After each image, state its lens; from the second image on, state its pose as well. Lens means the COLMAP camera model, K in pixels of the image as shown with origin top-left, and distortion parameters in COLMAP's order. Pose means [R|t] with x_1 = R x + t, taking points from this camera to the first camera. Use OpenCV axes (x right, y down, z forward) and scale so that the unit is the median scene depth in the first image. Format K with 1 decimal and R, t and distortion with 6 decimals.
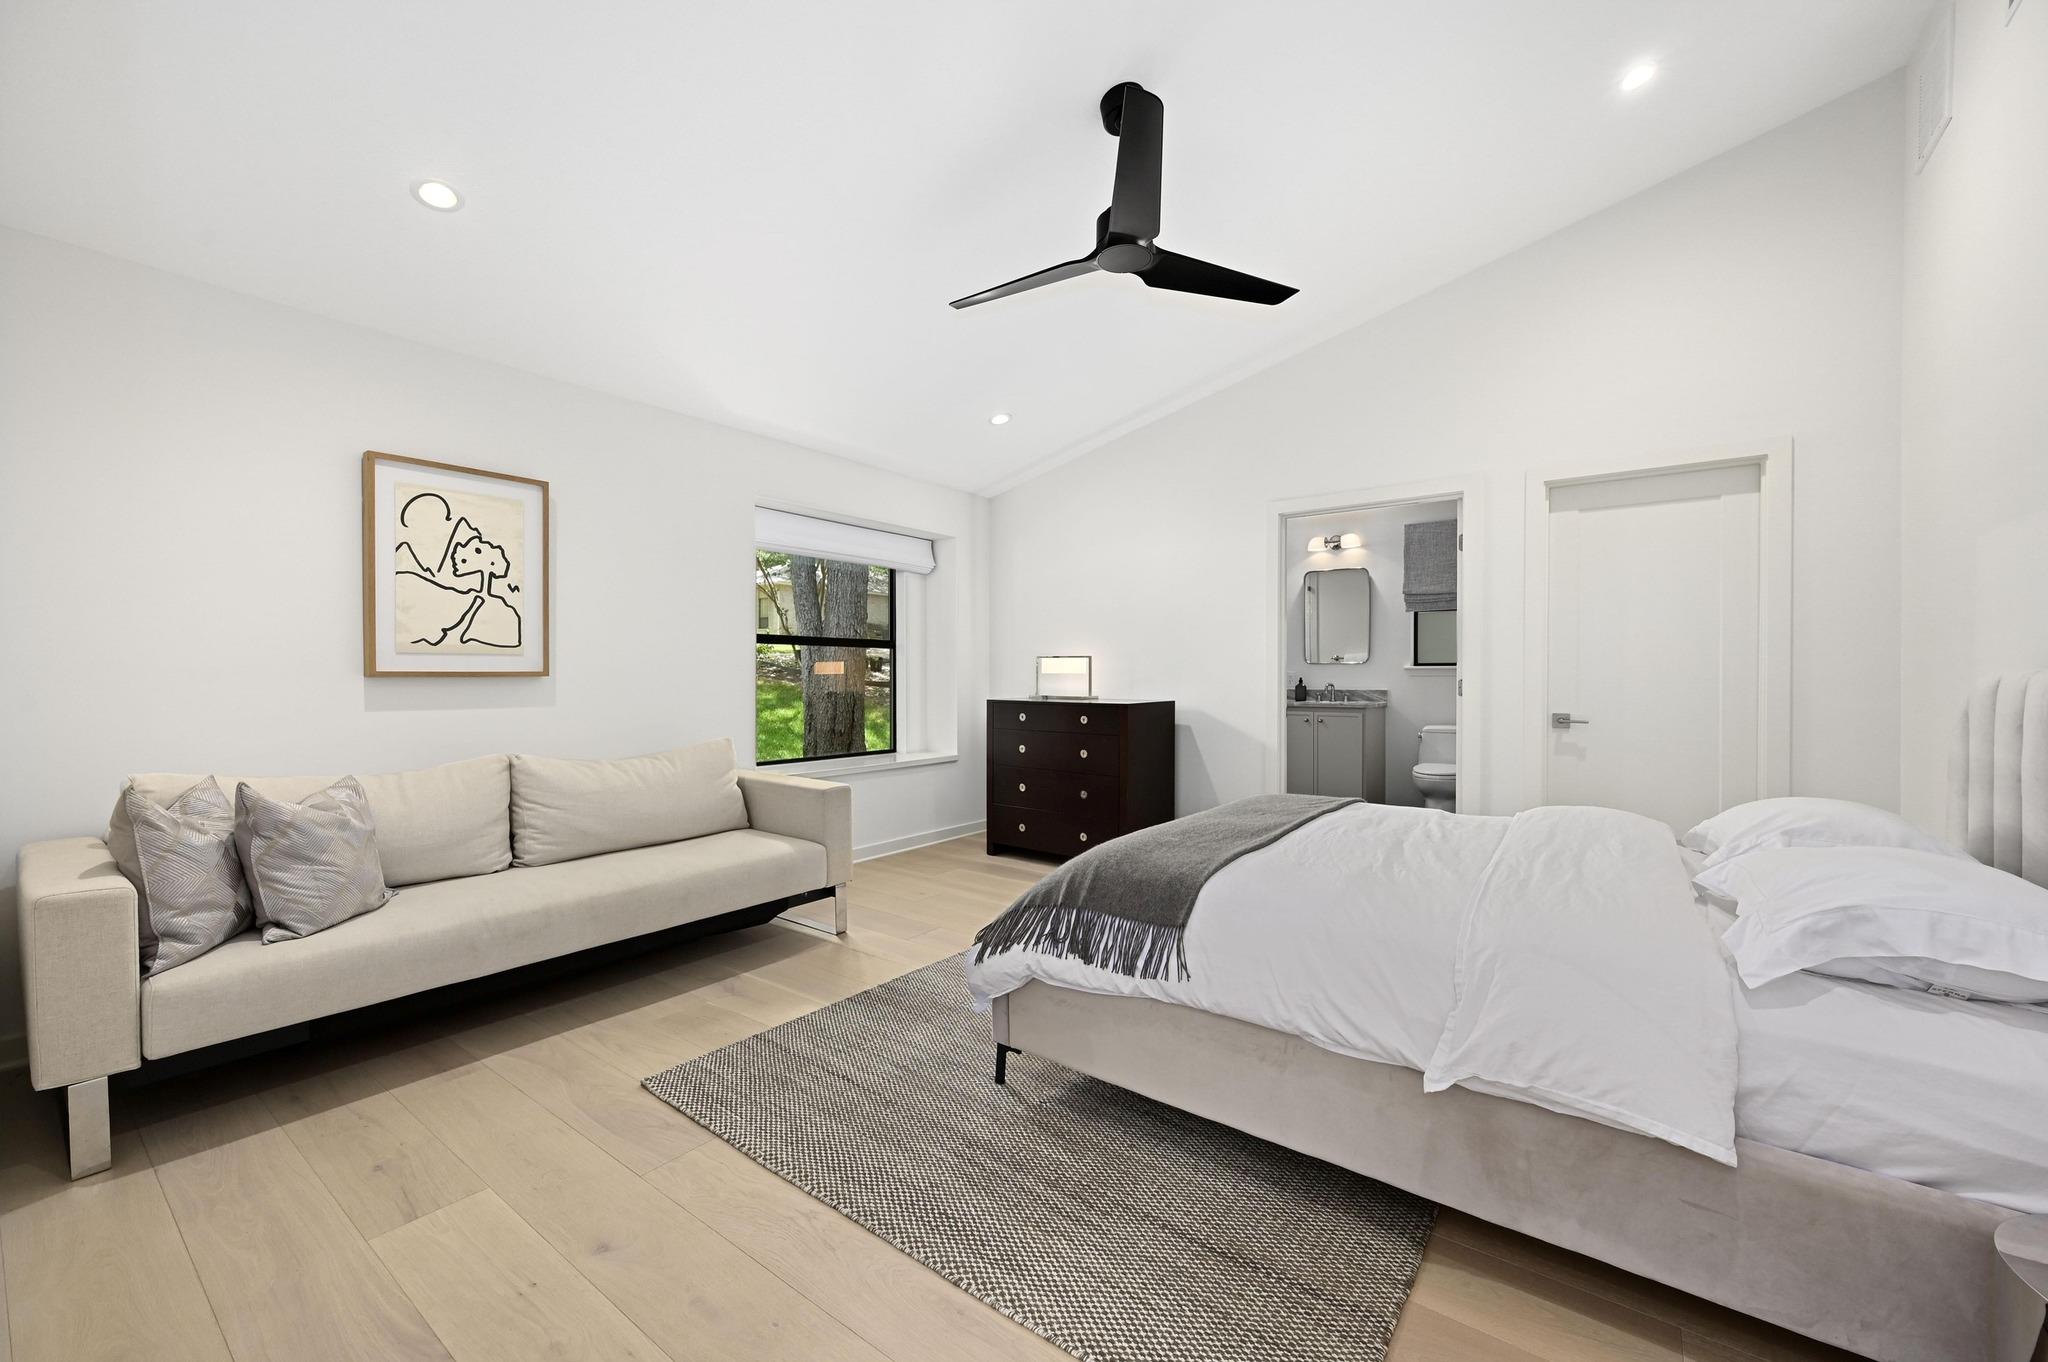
lens RADIAL K [[804.1, 0, 1024.0], [0, 804.1, 681.0], [0, 0, 1]] dist [-0.002328, -0.000203]
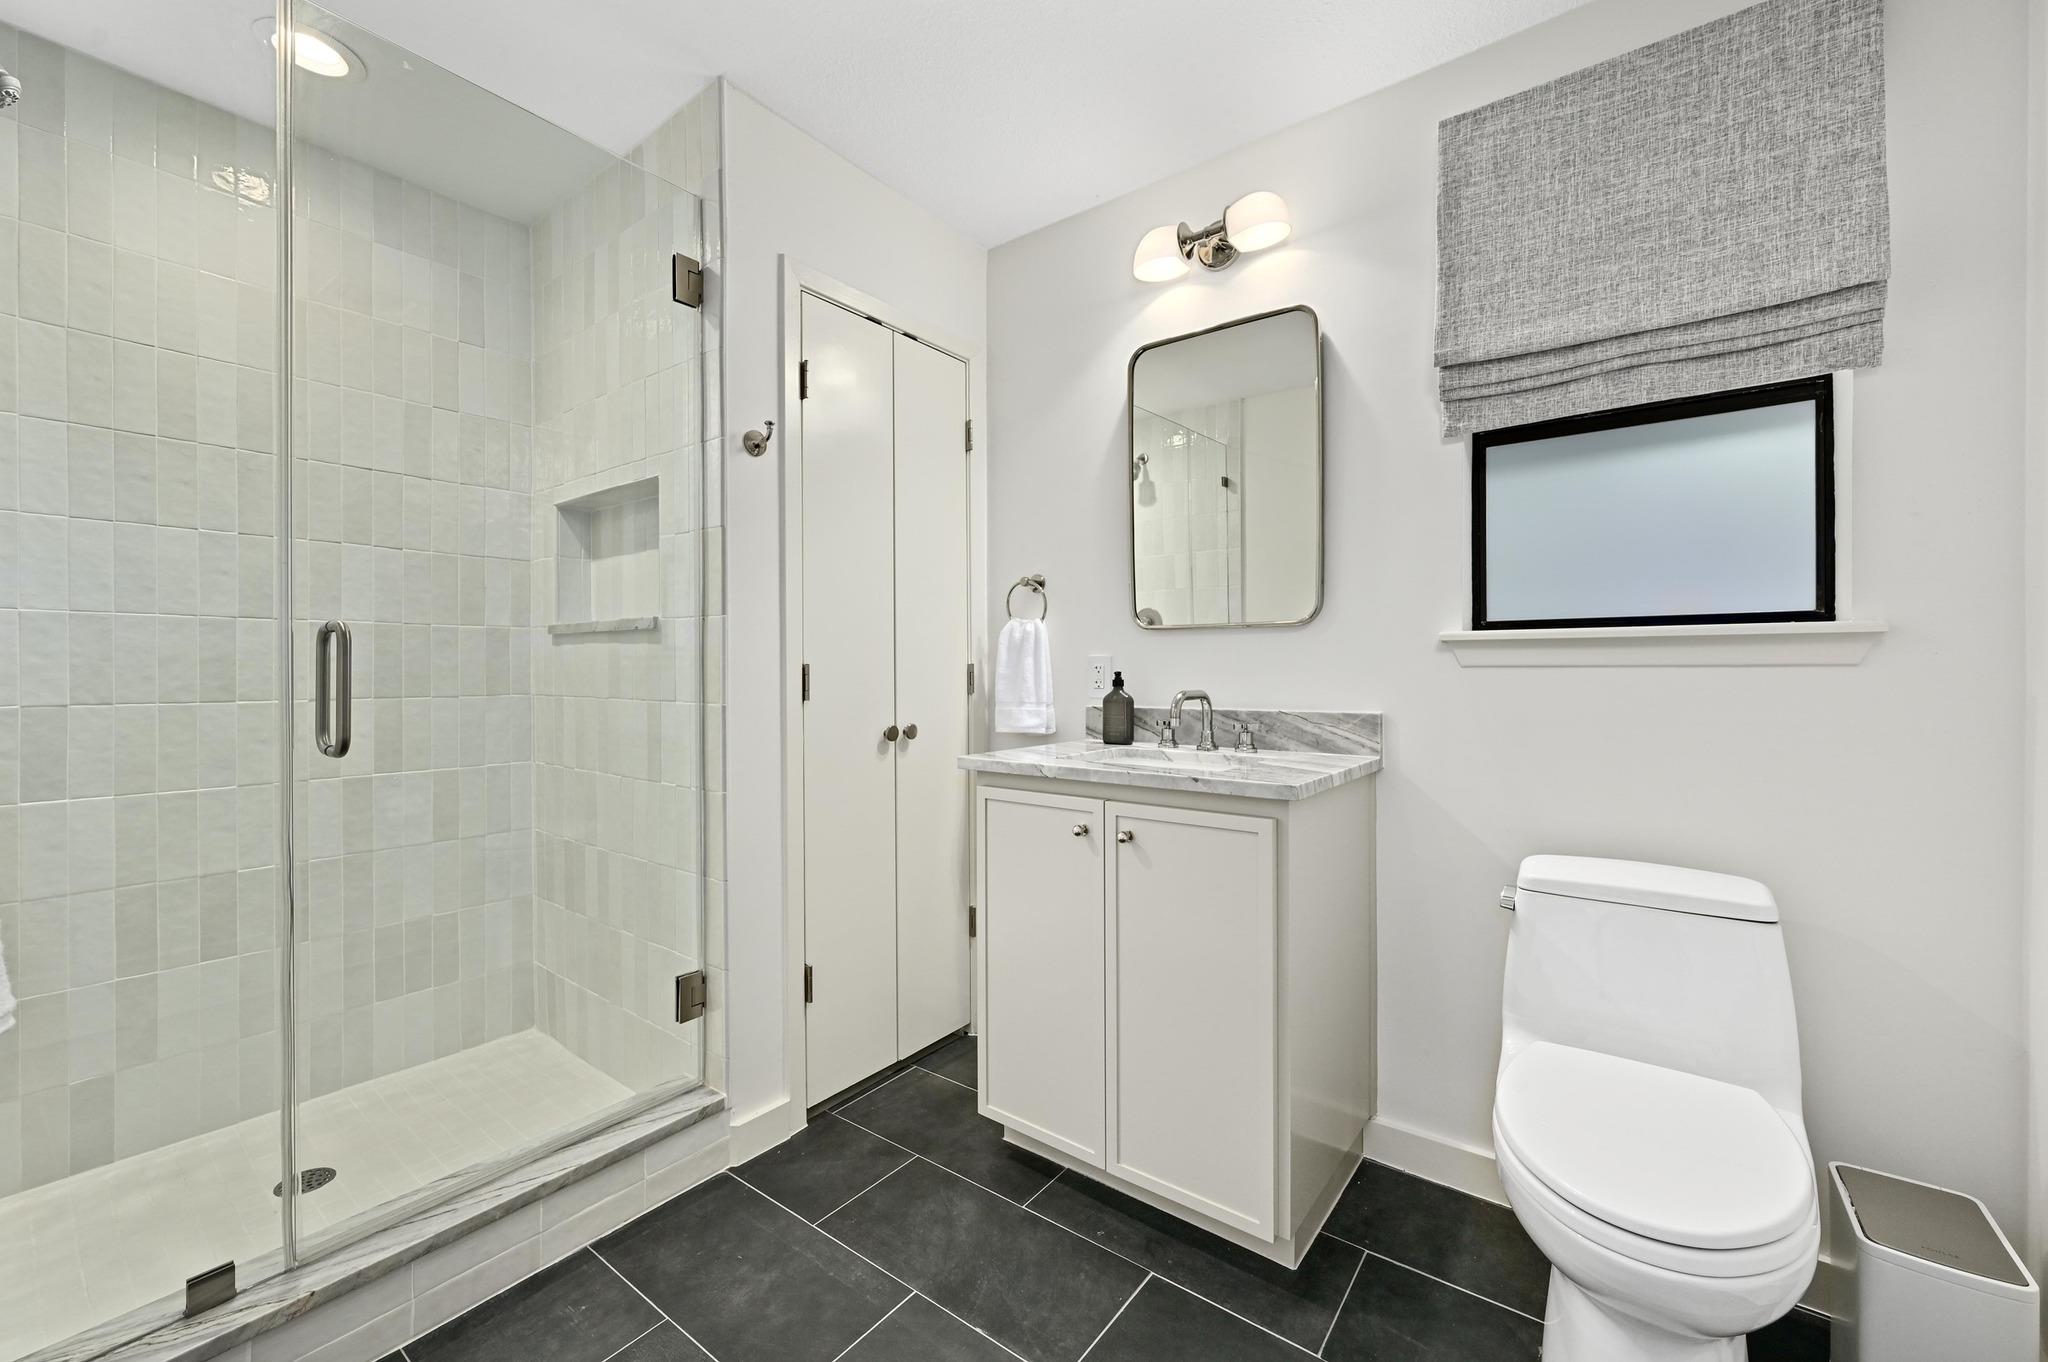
lens RADIAL K [[811.4, 0, 1025.8], [0, 811.4, 673.5], [0, 0, 1]] dist [-0.002609, -0.000145]
pose [[0.999927, -0.009434, -0.007592, 0.320827], [0.009430, 0.999955, -0.000473, -0.004175], [0.007596, 0.000401, 0.999971, 0.696413]]
